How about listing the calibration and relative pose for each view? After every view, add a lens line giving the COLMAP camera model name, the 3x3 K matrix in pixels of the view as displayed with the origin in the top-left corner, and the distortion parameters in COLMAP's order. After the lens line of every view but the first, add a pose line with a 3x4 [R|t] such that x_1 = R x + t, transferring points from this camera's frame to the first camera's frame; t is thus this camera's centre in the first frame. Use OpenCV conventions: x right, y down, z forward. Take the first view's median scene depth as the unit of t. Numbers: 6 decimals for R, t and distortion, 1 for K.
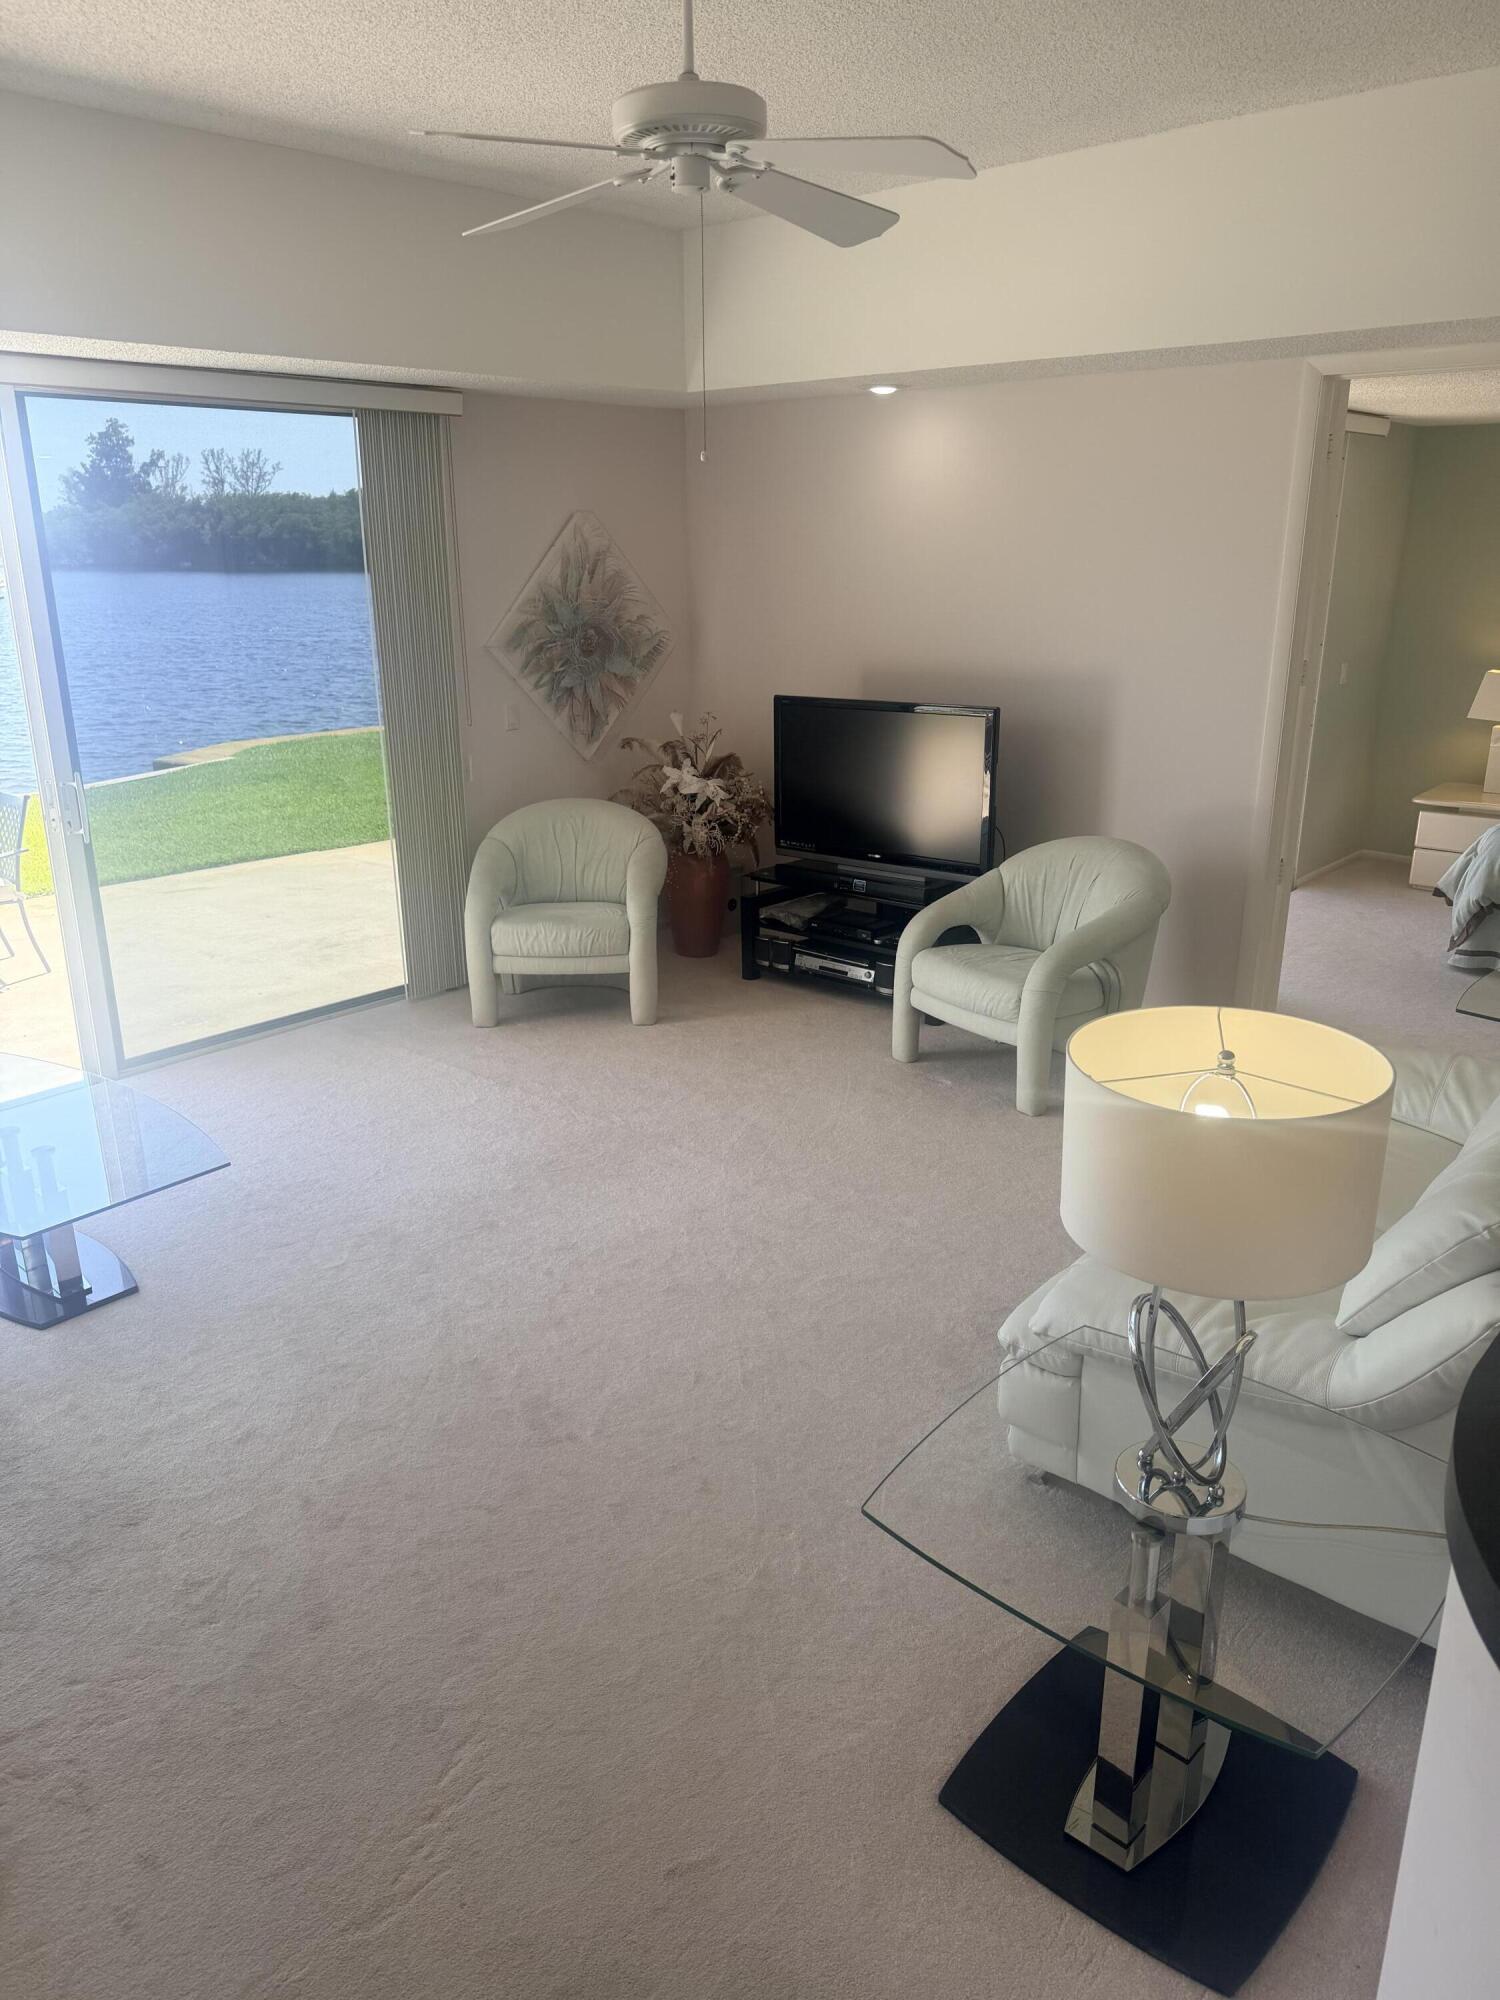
lens RADIAL K [[1407.7, 0, 750.0], [0, 1407.7, 1000.0], [0, 0, 1]] dist [0.016555, -0.004085]
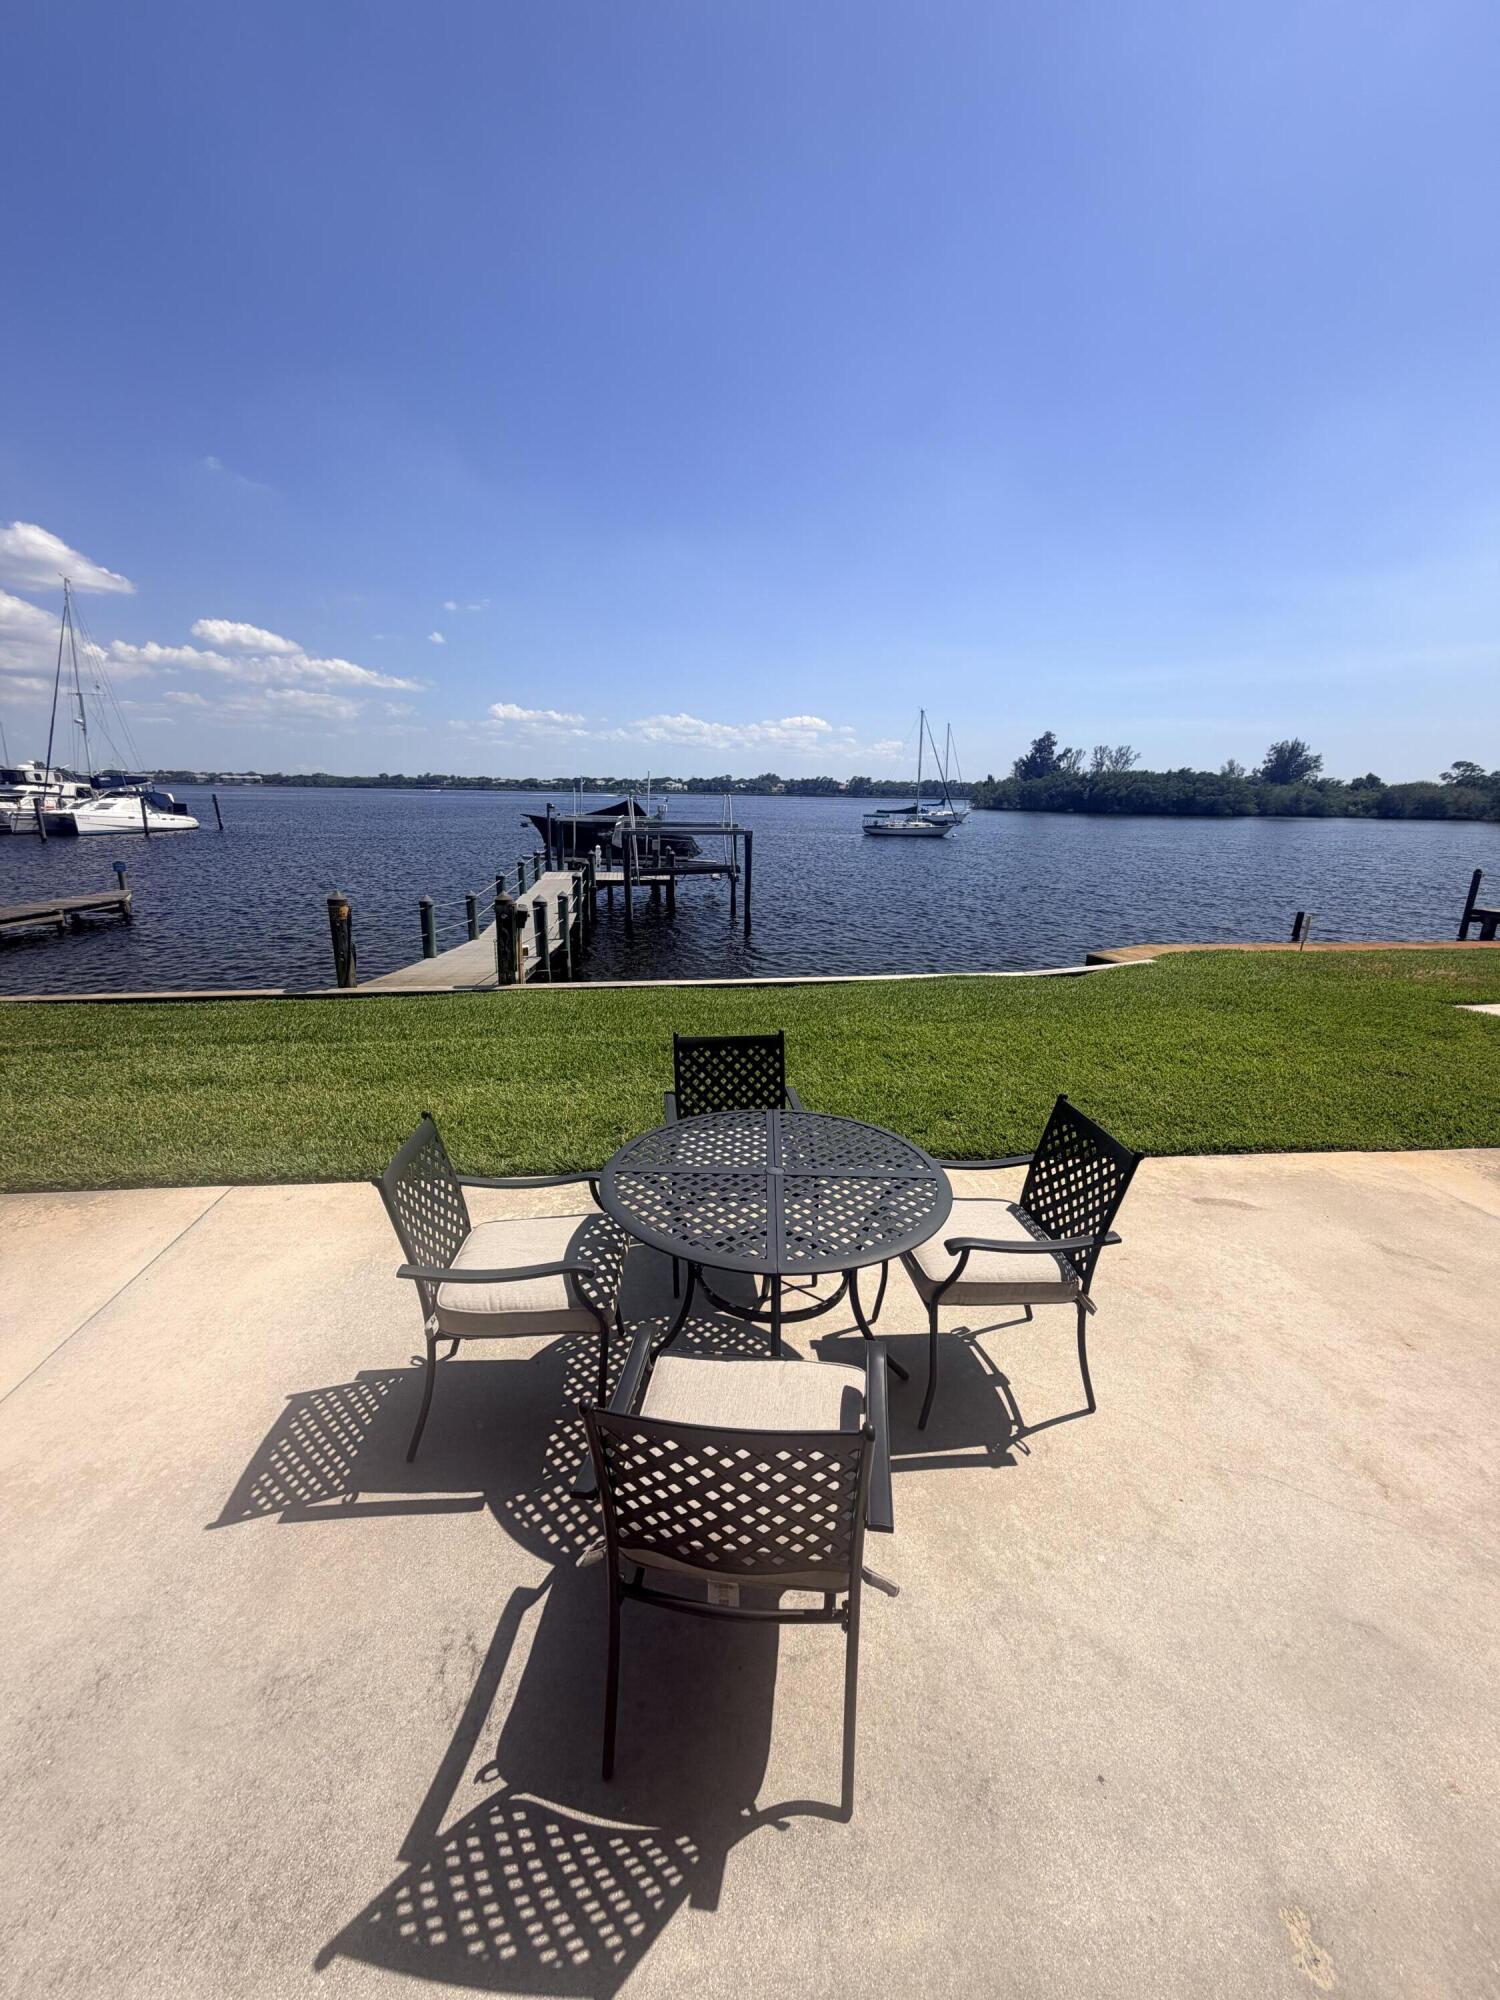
lens RADIAL K [[797.8, 0, 748.0], [0, 797.8, 995.4], [0, 0, 1]] dist [-0.001012, 0.000639]
pose [[0.741369, 0.182992, -0.645668, -0.449222], [-0.228438, 0.973464, 0.013597, -0.185013], [0.631022, 0.137415, 0.763497, 0.656790]]
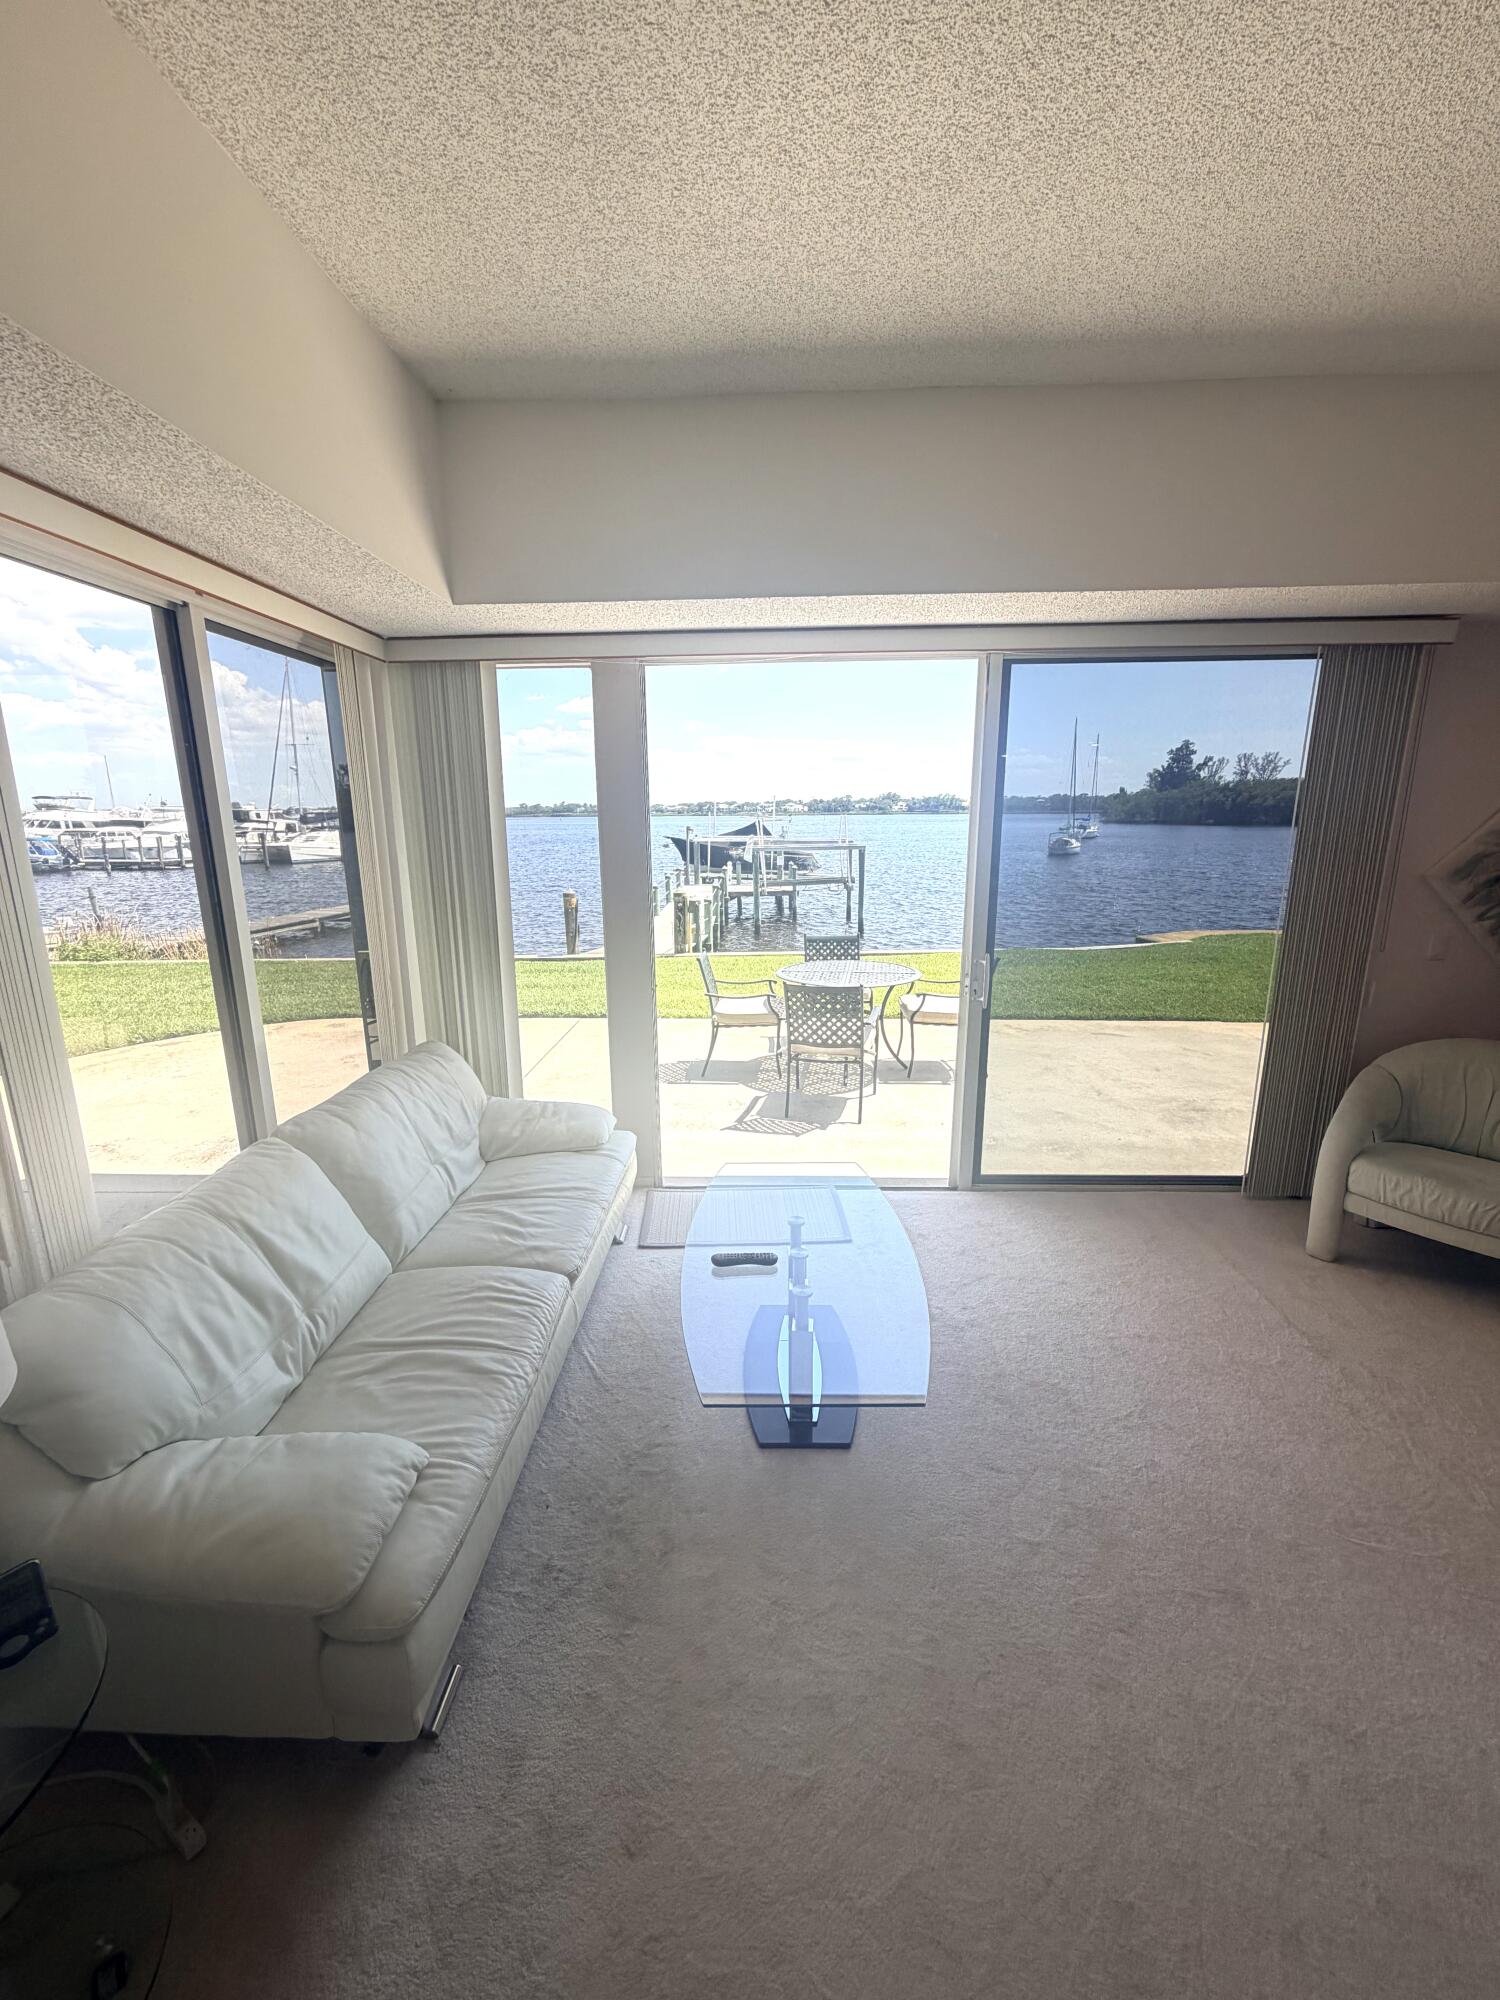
lens RADIAL K [[797.8, 0, 748.0], [0, 797.8, 995.4], [0, 0, 1]] dist [-0.001012, 0.000639]
pose [[0.636131, 0.171377, -0.752308, -0.050233], [-0.234065, 0.971937, 0.023490, -0.068747], [0.735222, 0.161146, 0.658393, 0.285434]]
